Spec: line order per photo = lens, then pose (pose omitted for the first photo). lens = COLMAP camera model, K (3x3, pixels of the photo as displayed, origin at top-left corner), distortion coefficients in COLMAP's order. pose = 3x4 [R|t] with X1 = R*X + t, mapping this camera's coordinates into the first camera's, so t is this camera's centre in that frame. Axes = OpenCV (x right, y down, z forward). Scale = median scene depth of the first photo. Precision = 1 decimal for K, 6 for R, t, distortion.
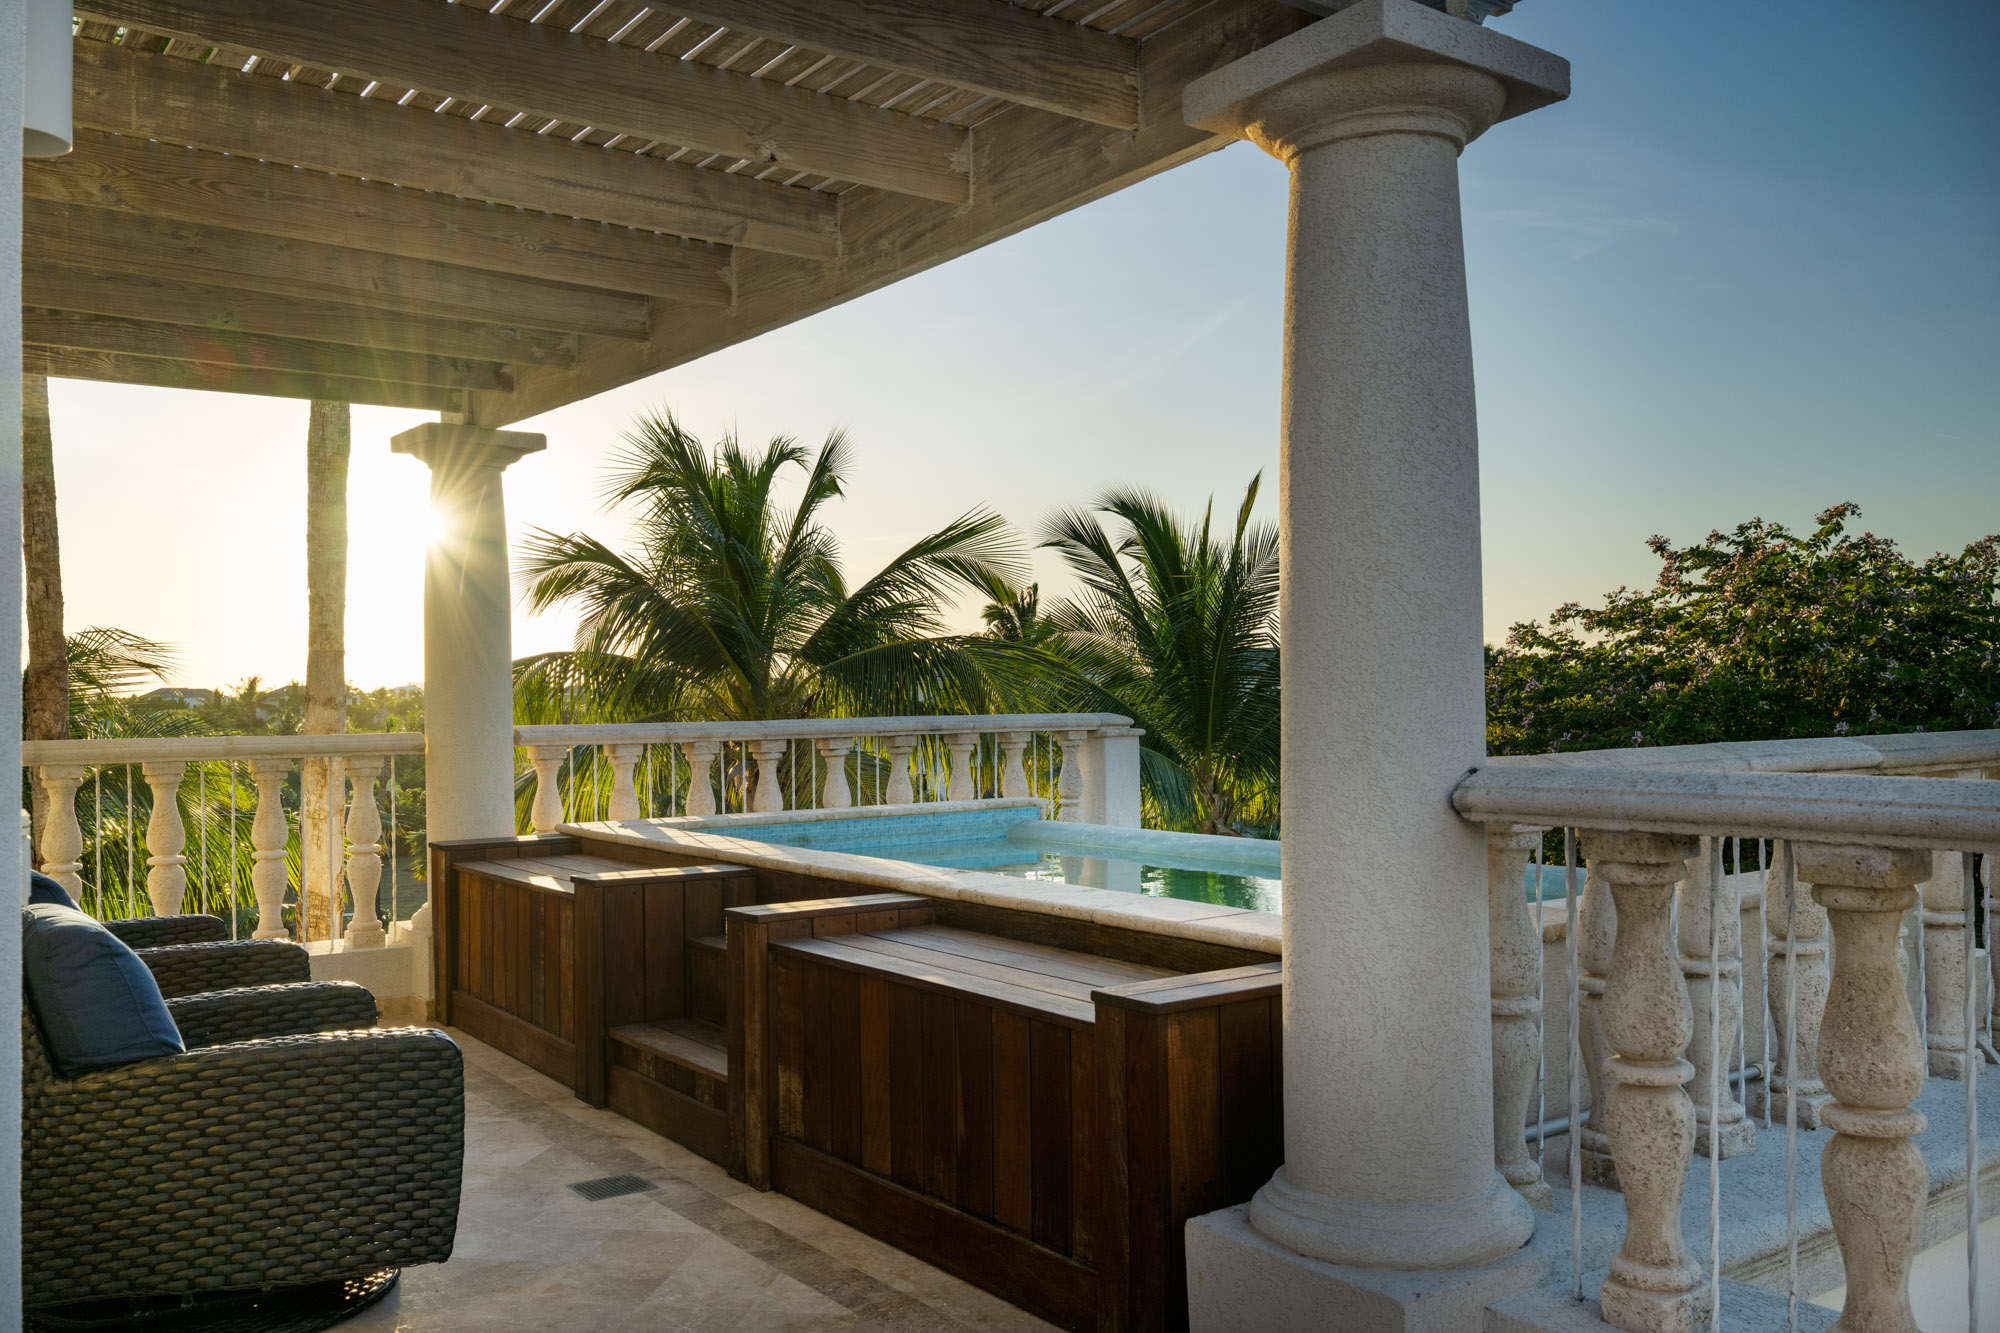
lens RADIAL K [[1653.7, 0, 1001.7], [0, 1653.7, 666.1], [0, 0, 1]] dist [-0.001851, 0.000588]
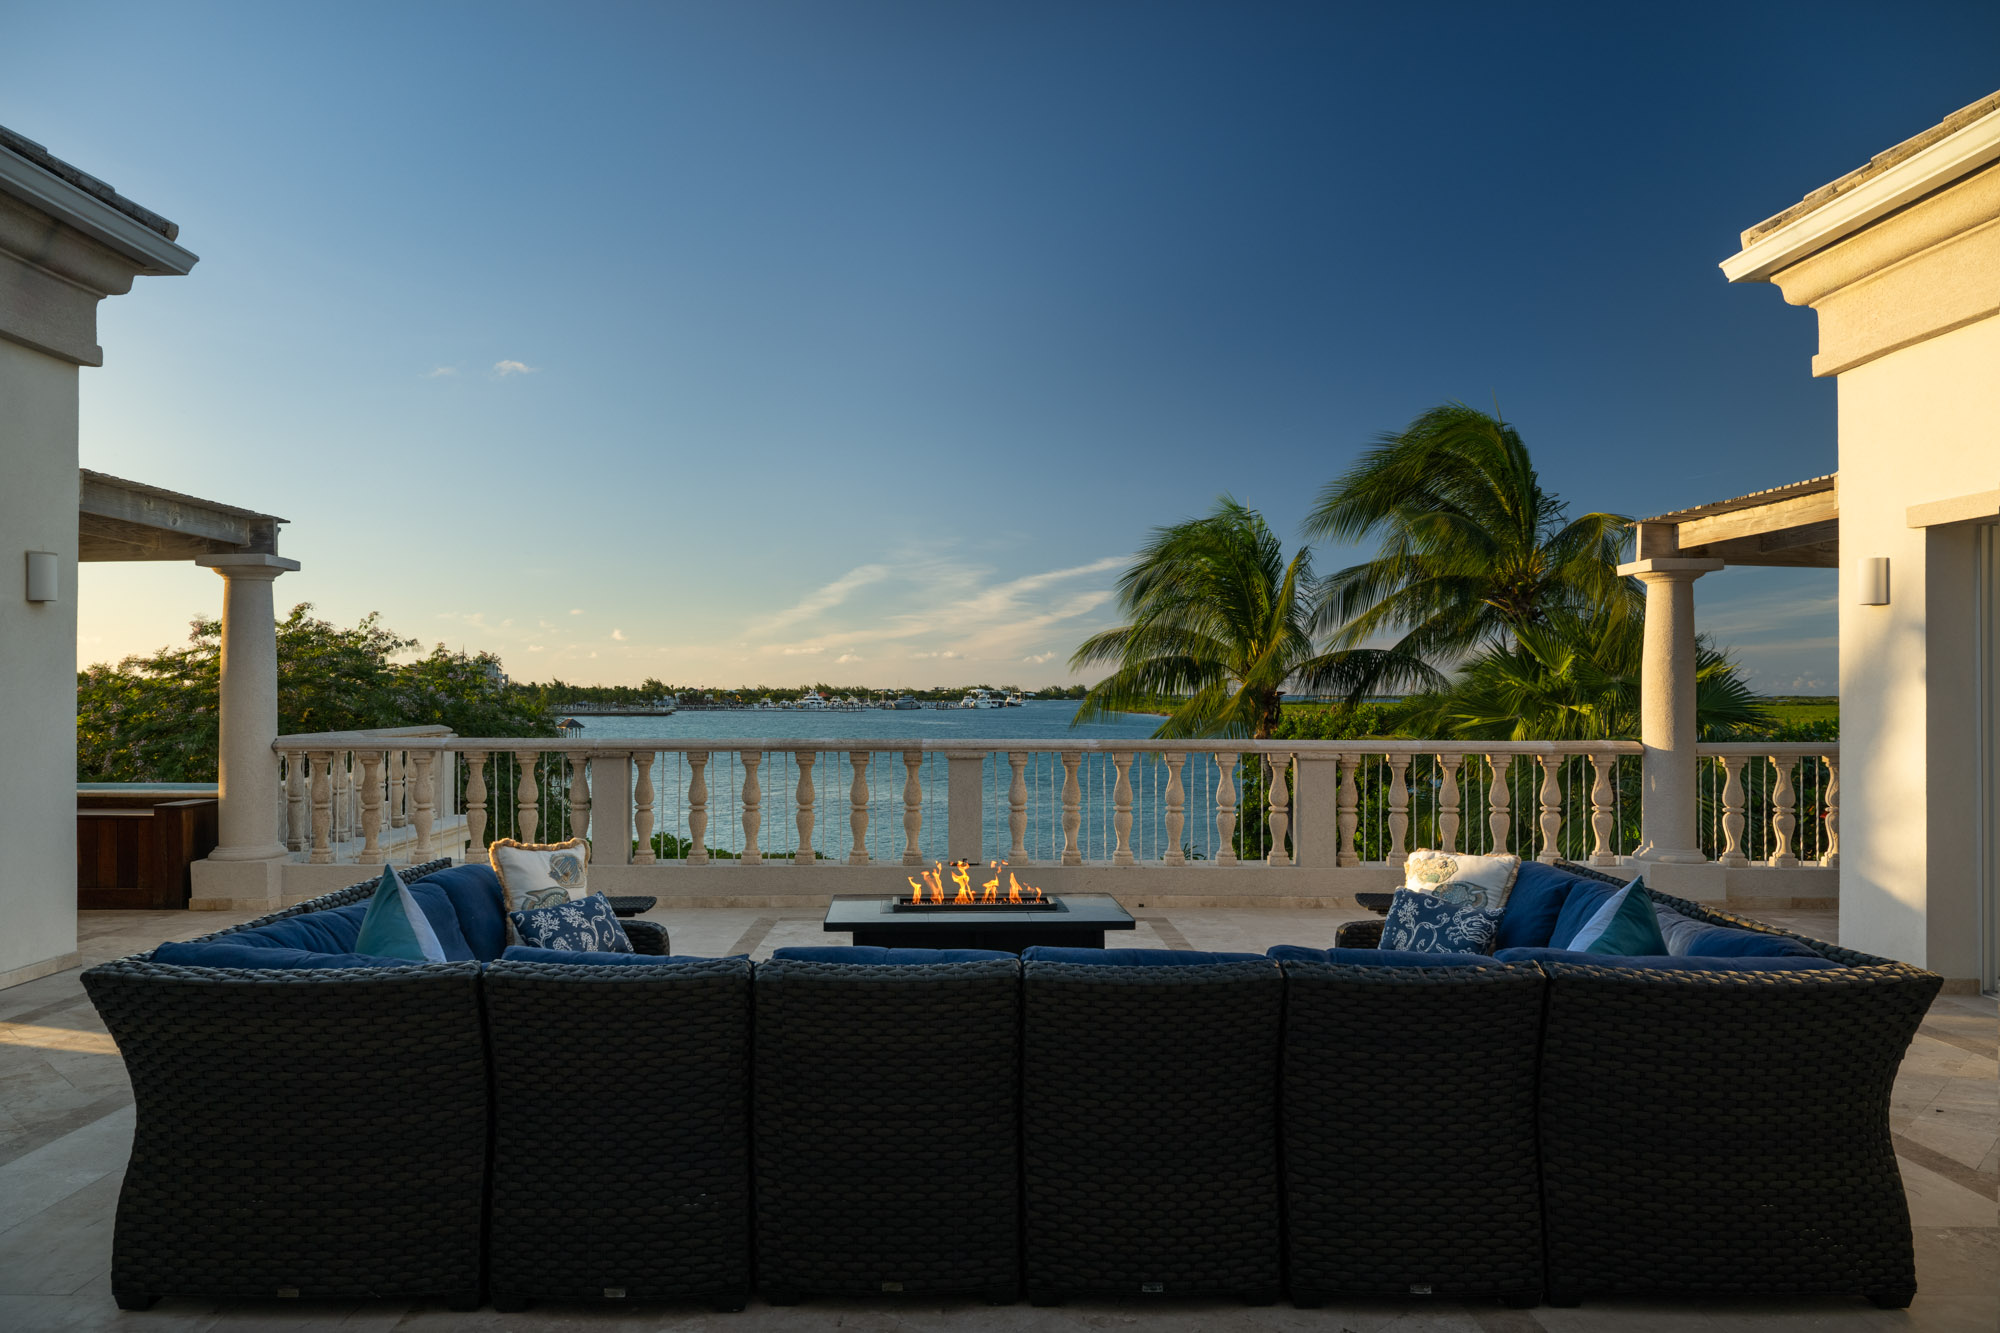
lens RADIAL K [[1356.8, 0, 1000.6], [0, 1356.8, 672.3], [0, 0, 1]] dist [0.006465, 0.000890]
pose [[0.561599, 0.015966, 0.827255, -0.276472], [-0.011038, 0.999869, -0.011803, -0.015344], [-0.827336, -0.002503, 0.561702, -0.439031]]
